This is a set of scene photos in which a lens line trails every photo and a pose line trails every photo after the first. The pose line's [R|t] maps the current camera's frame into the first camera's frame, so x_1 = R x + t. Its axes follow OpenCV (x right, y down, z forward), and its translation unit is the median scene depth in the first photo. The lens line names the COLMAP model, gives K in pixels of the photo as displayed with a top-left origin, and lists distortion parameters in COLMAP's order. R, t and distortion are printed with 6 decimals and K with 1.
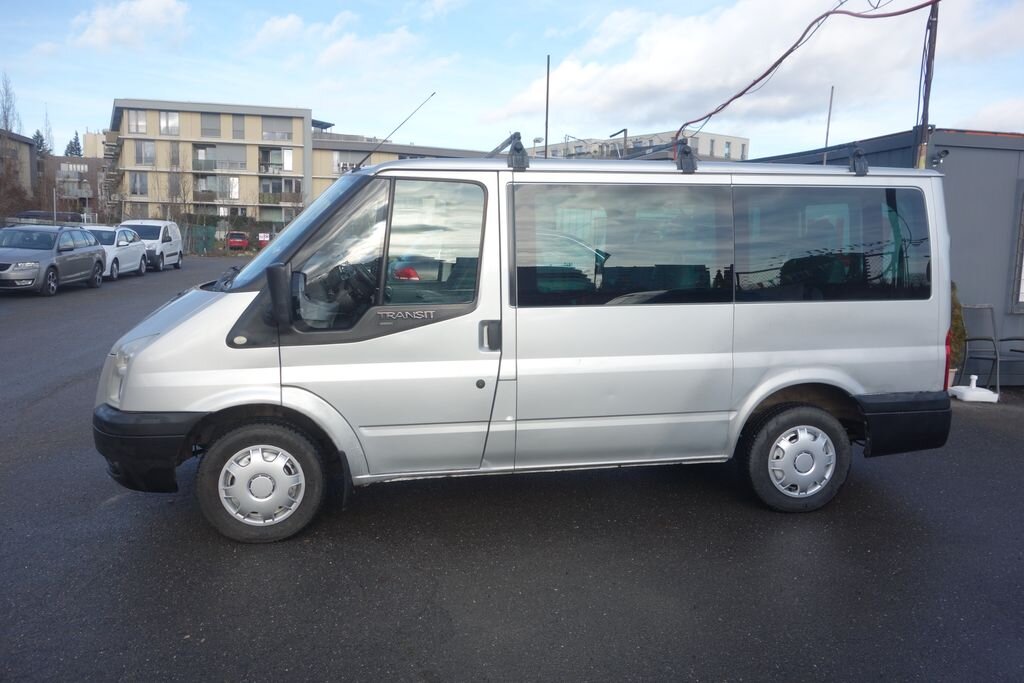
lens RADIAL K [[812.4, 0, 507.2], [0, 812.4, 341.2], [0, 0, 1]] dist [0.000483, -0.004827]
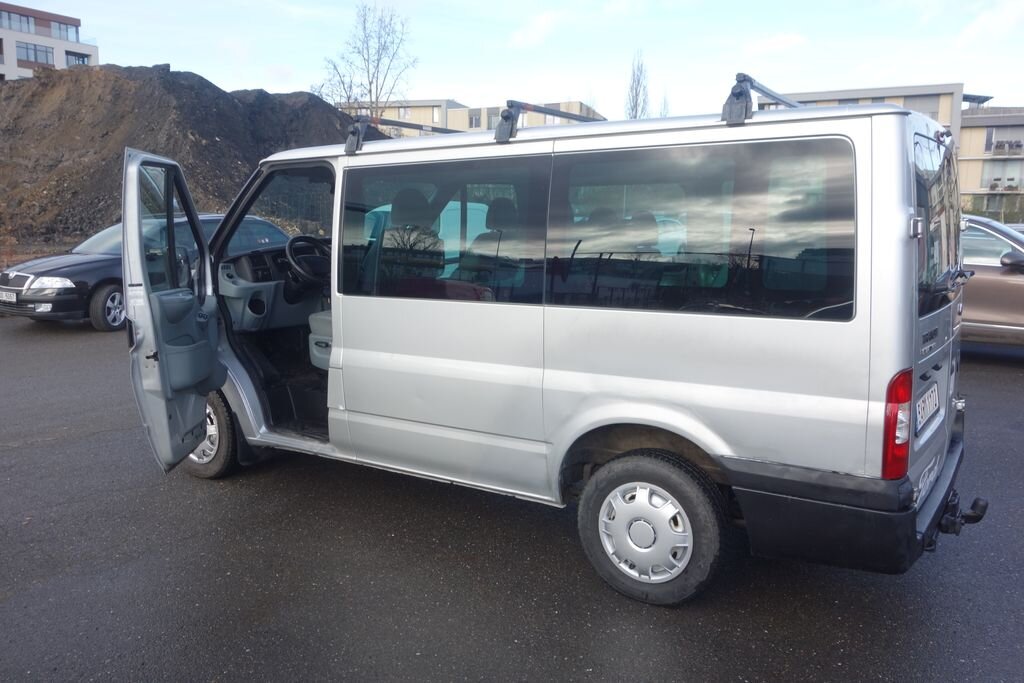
lens RADIAL K [[812.4, 0, 509.8], [0, 812.4, 340.7], [0, 0, 1]] dist [0.000483, -0.004827]
pose [[0.716795, 0.092374, -0.691138, 0.787337], [-0.084672, 0.995382, 0.045223, -0.044943], [0.692124, 0.026105, 0.721306, 0.407582]]
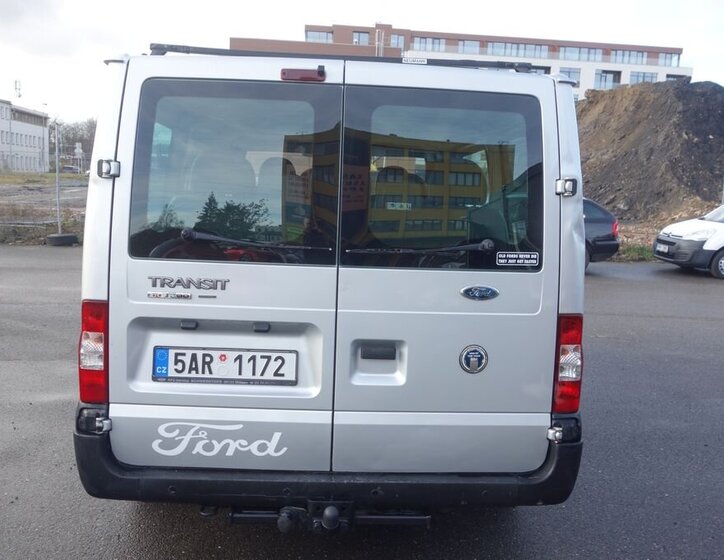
lens RADIAL K [[666.2, 0, 361.5], [0, 666.2, 279.1], [0, 0, 1]] dist [-0.002789, 0.000000]
pose [[-0.130219, 0.108305, -0.985552, 1.079489], [-0.170175, 0.976824, 0.129831, -0.145222], [0.976772, 0.184622, -0.108770, 1.332559]]
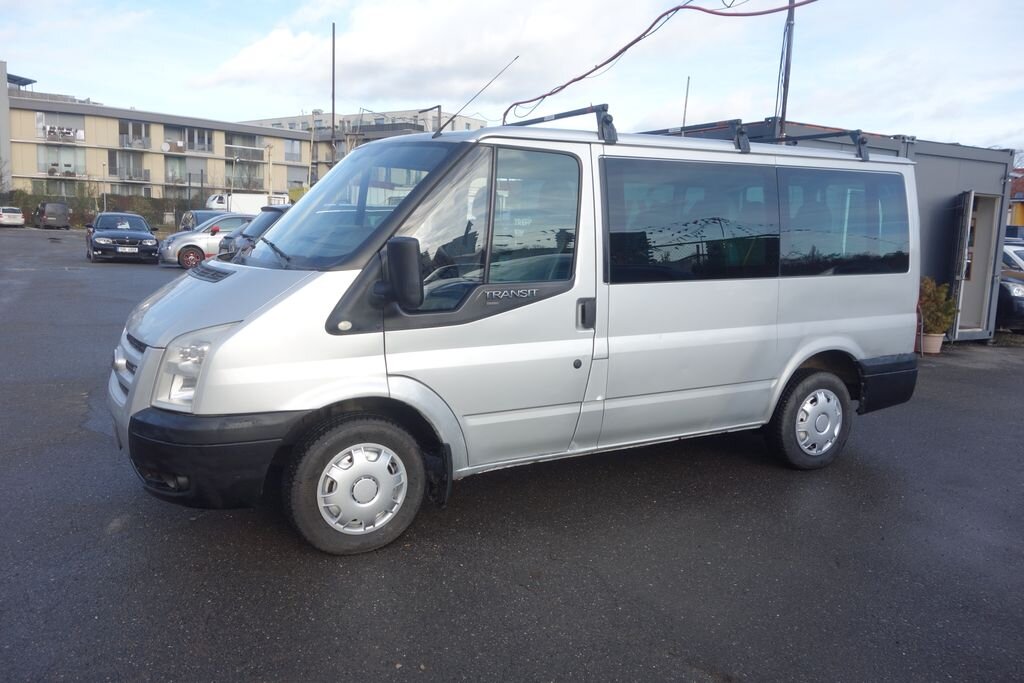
lens RADIAL K [[812.4, 0, 507.8], [0, 812.4, 343.3], [0, 0, 1]] dist [0.000483, -0.004827]
pose [[0.947264, -0.036383, 0.318382, -0.392677], [0.027307, 0.999085, 0.032928, -0.005706], [-0.319289, -0.022497, 0.947390, 0.103118]]
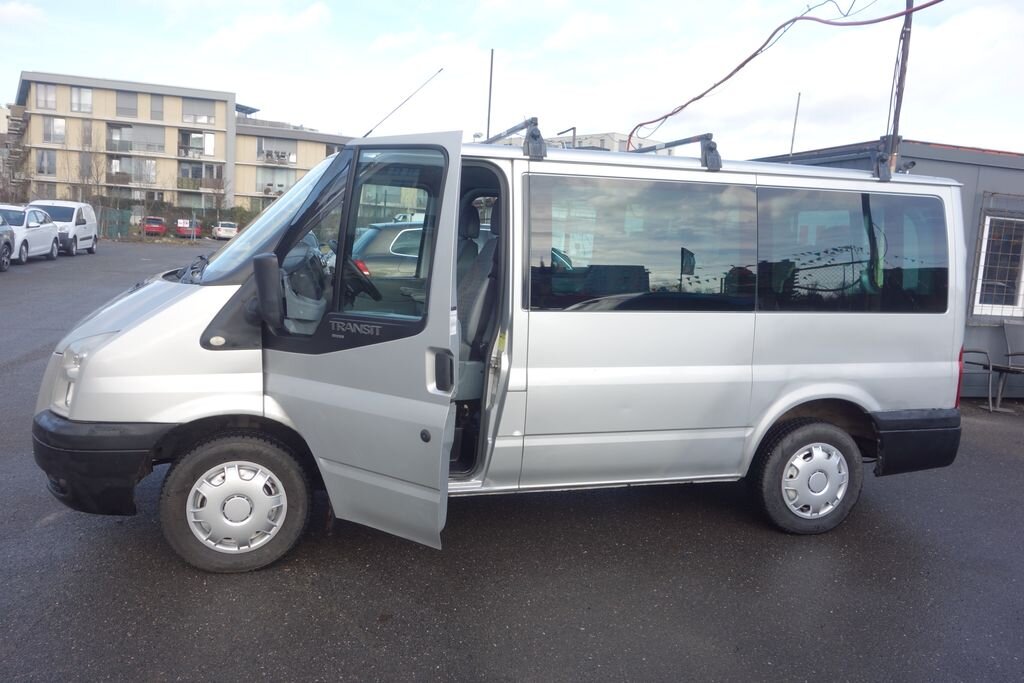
lens RADIAL K [[812.4, 0, 508.7], [0, 812.4, 342.2], [0, 0, 1]] dist [0.000483, -0.004827]
pose [[0.995007, 0.022748, 0.097183, -0.092217], [-0.023233, 0.999723, 0.003863, -0.009143], [-0.097068, -0.006102, 0.995259, 0.095491]]
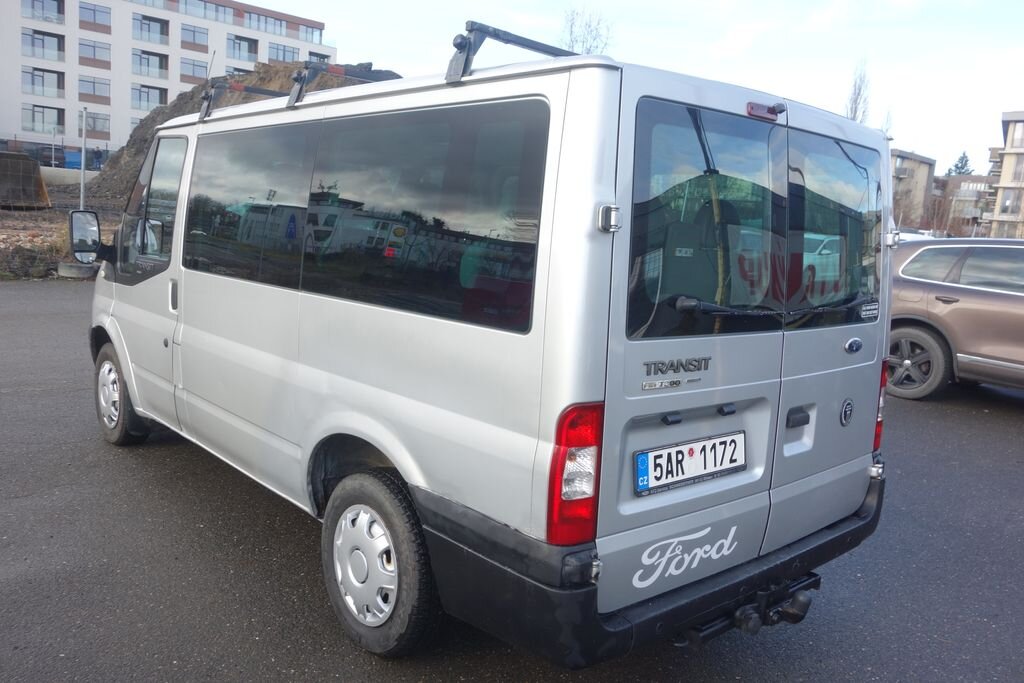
lens RADIAL K [[812.4, 0, 510.5], [0, 812.4, 340.5], [0, 0, 1]] dist [0.000483, -0.004827]
pose [[0.519268, 0.148106, -0.841680, 0.946024], [-0.169882, 0.983103, 0.068185, -0.081759], [0.837557, 0.107580, 0.535654, 0.772332]]
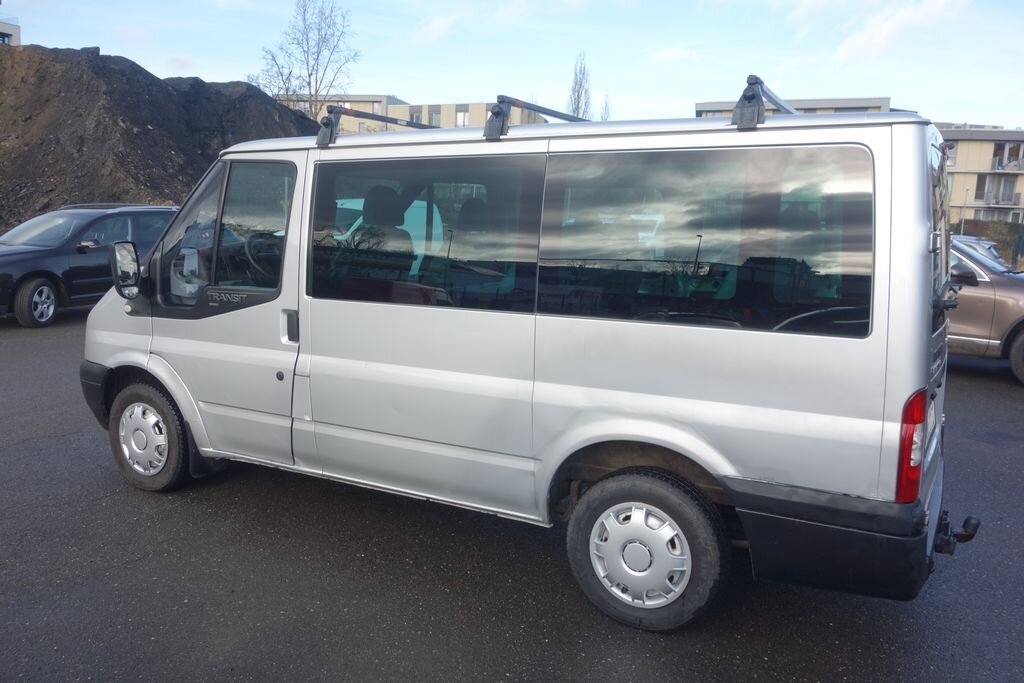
lens RADIAL K [[812.4, 0, 510.1], [0, 812.4, 340.5], [0, 0, 1]] dist [0.000483, -0.004827]
pose [[0.767512, 0.102724, -0.632751, 0.719597], [-0.101397, 0.994105, 0.038395, -0.048426], [0.632965, 0.034691, 0.773403, 0.409624]]
